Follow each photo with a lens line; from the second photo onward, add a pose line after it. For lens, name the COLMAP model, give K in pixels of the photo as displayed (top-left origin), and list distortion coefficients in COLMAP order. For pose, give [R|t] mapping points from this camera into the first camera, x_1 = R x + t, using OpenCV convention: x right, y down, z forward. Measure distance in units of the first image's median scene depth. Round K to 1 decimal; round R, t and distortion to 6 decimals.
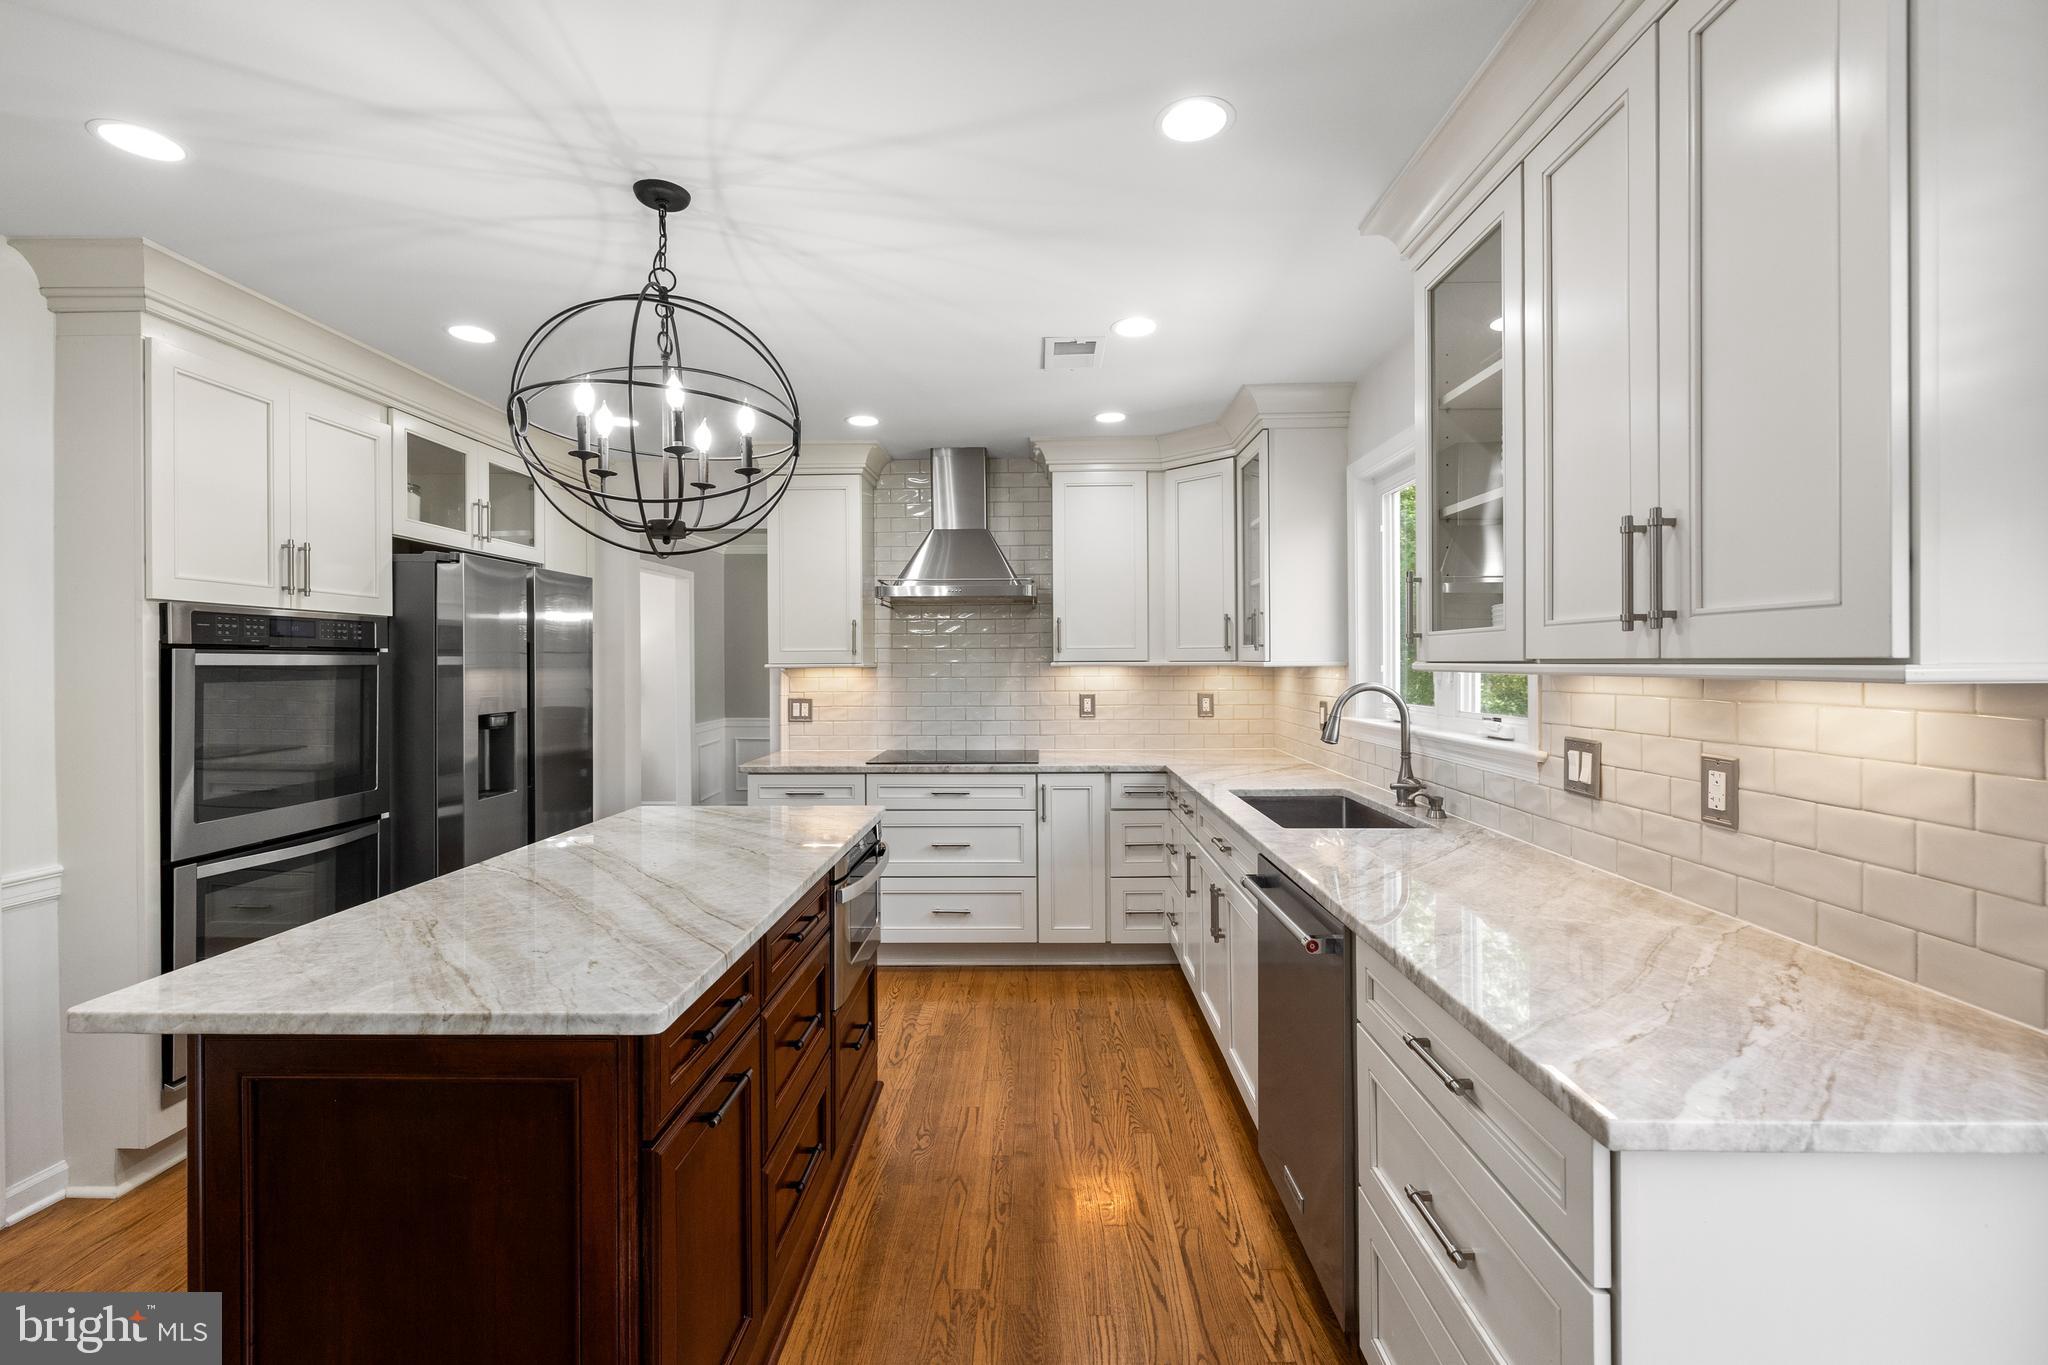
lens RADIAL K [[866.1, 0, 1024.2], [0, 866.1, 662.5], [0, 0, 1]] dist [0.001642, 0.000515]
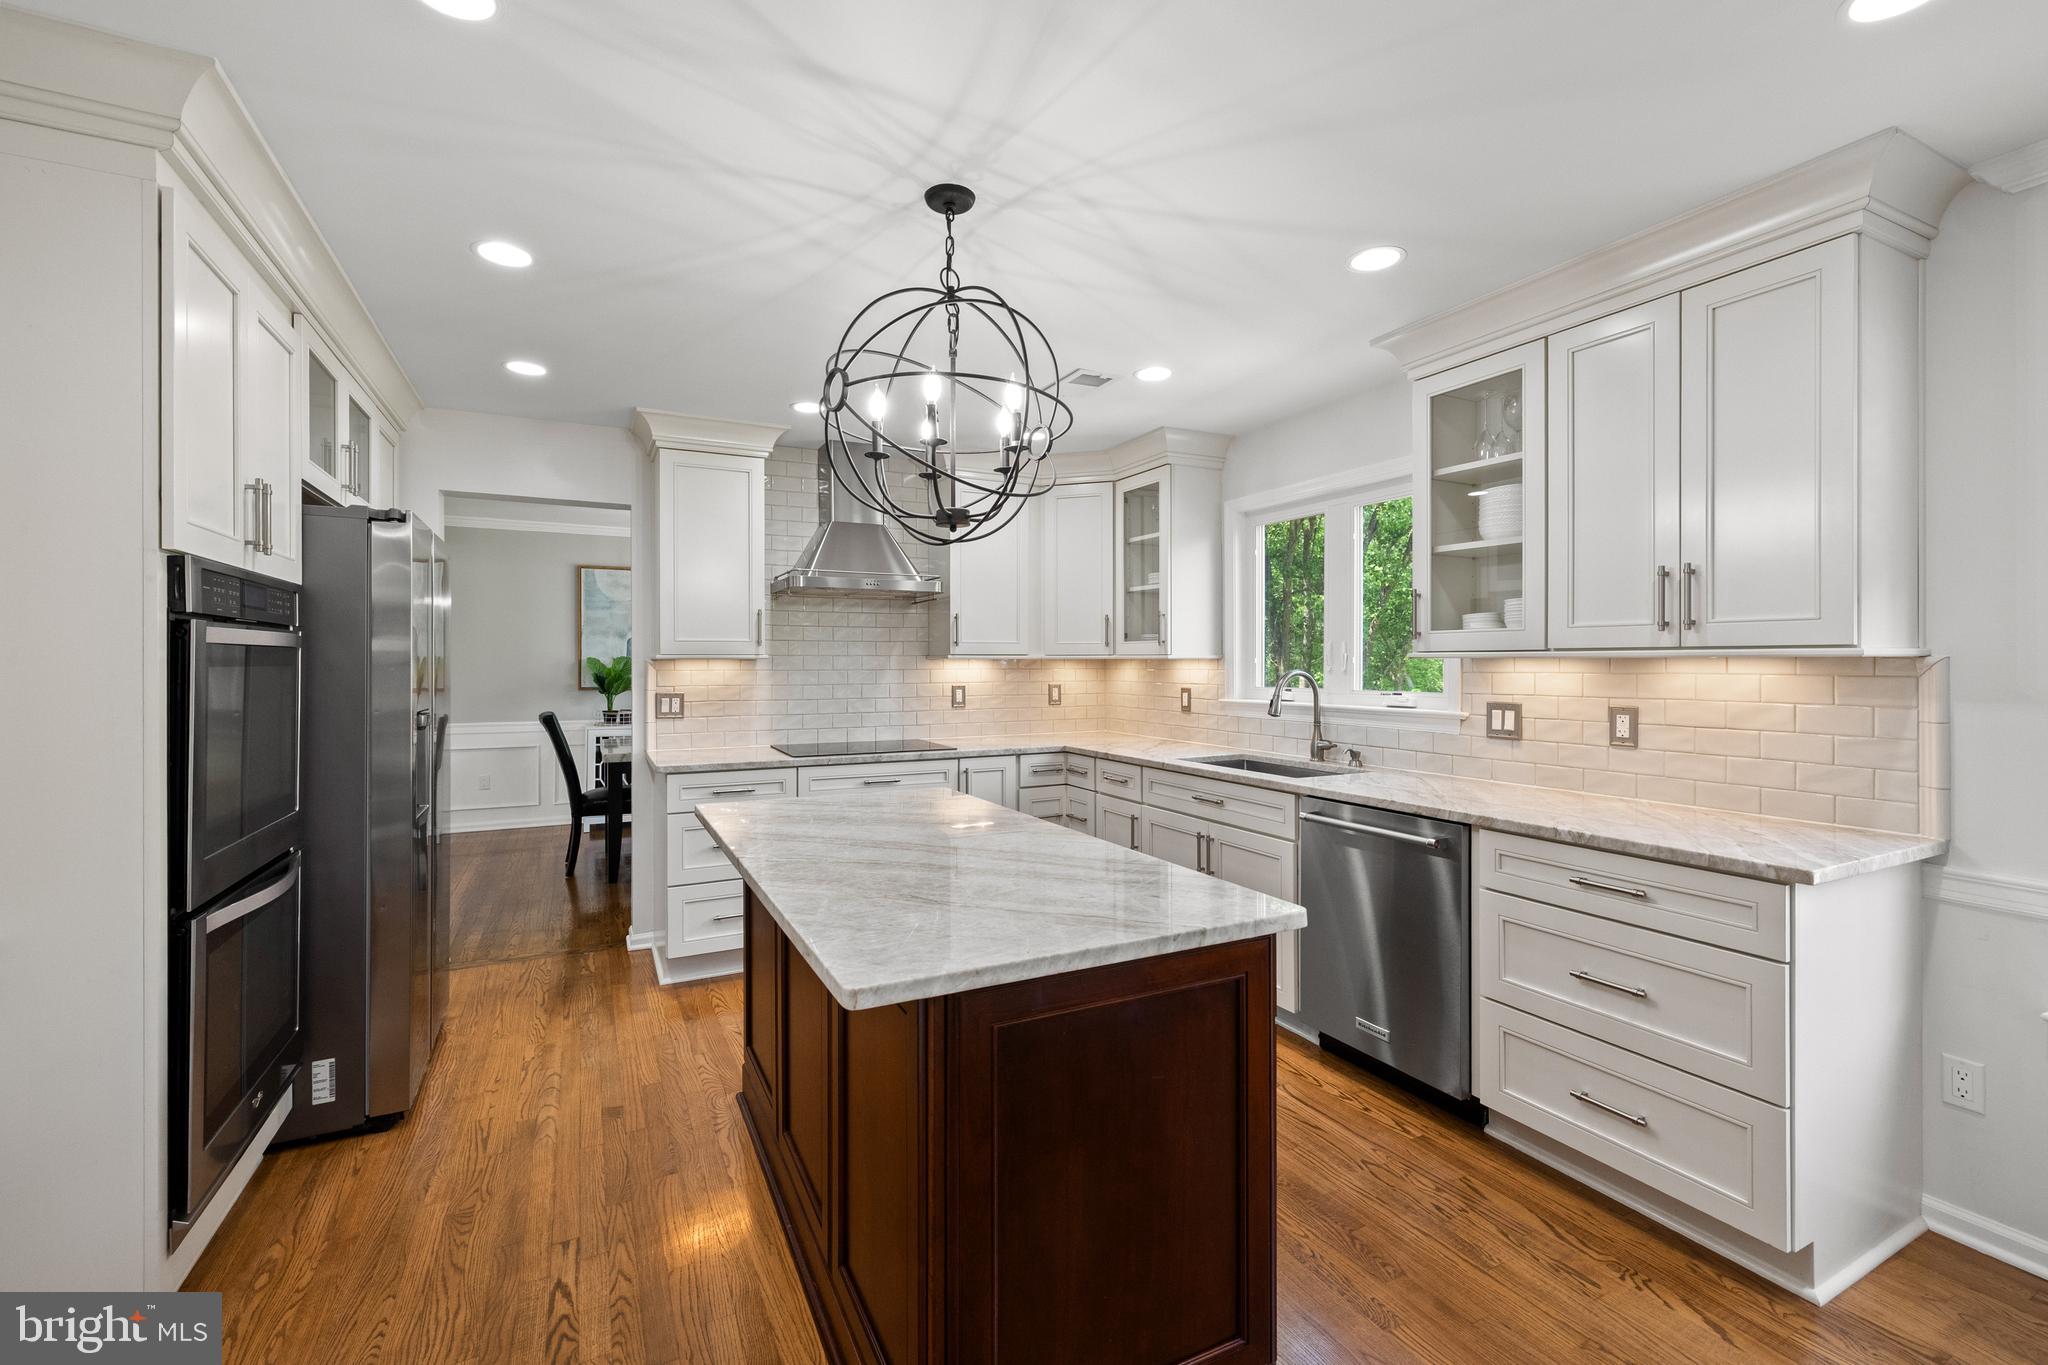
lens RADIAL K [[866.1, 0, 1024.2], [0, 866.1, 662.5], [0, 0, 1]] dist [0.001642, 0.000515]
pose [[0.882621, 0.003994, 0.470069, -0.436169], [-0.003348, 0.999992, -0.002209, 0.012119], [-0.470074, 0.000376, 0.882627, 0.017789]]
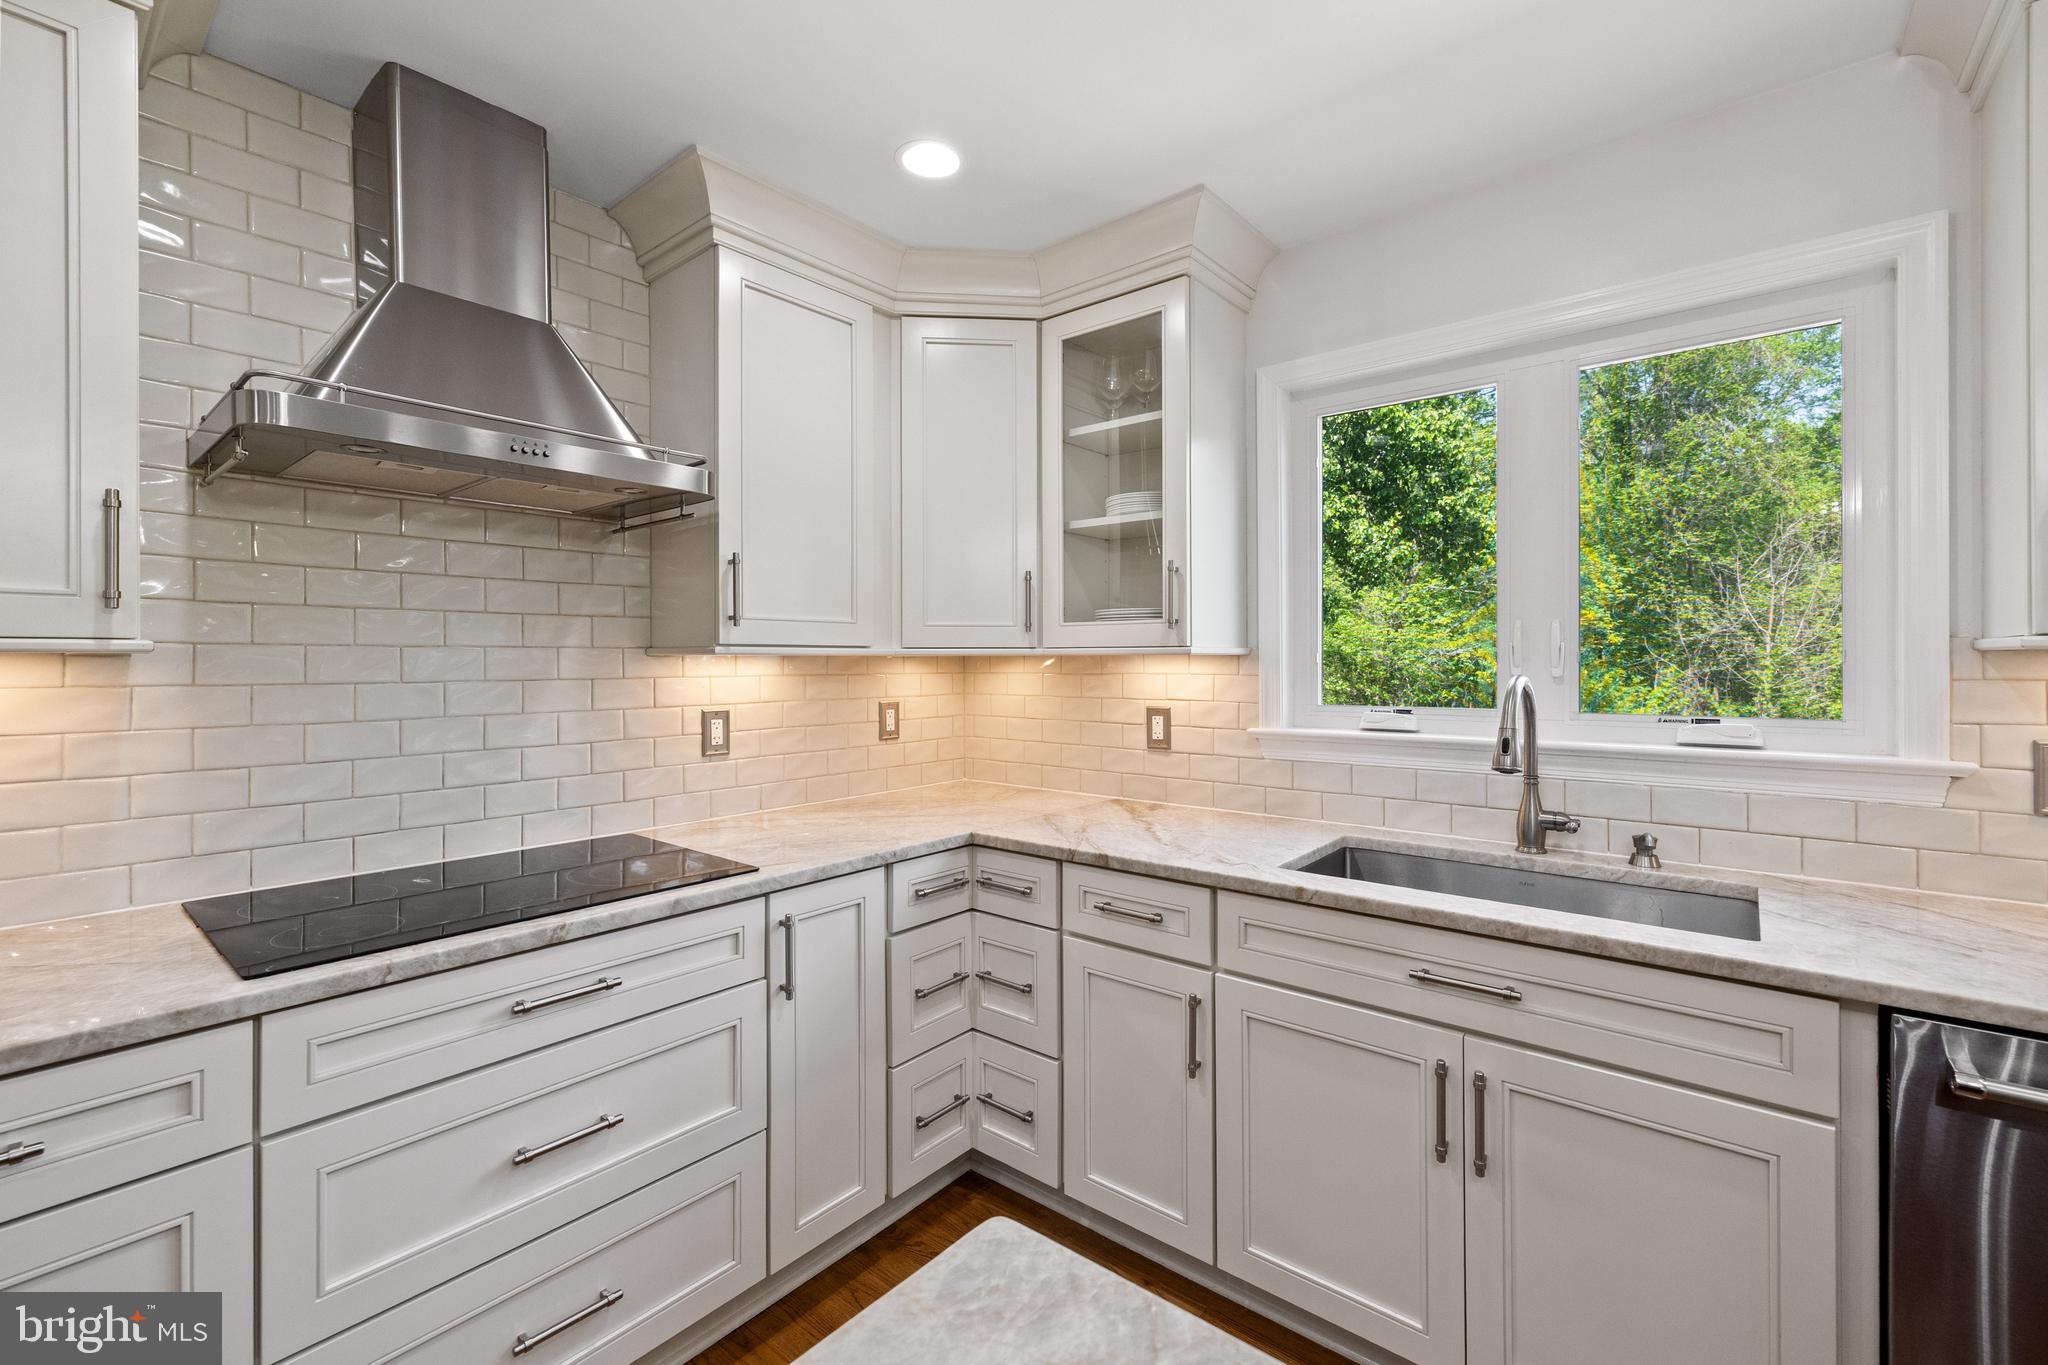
lens RADIAL K [[866.1, 0, 1024.2], [0, 866.1, 662.5], [0, 0, 1]] dist [0.001642, 0.000515]
pose [[0.625554, 0.003123, 0.780174, -0.260772], [0.000033, 0.999992, -0.004030, 0.011786], [-0.780181, 0.002547, 0.625549, 0.645756]]
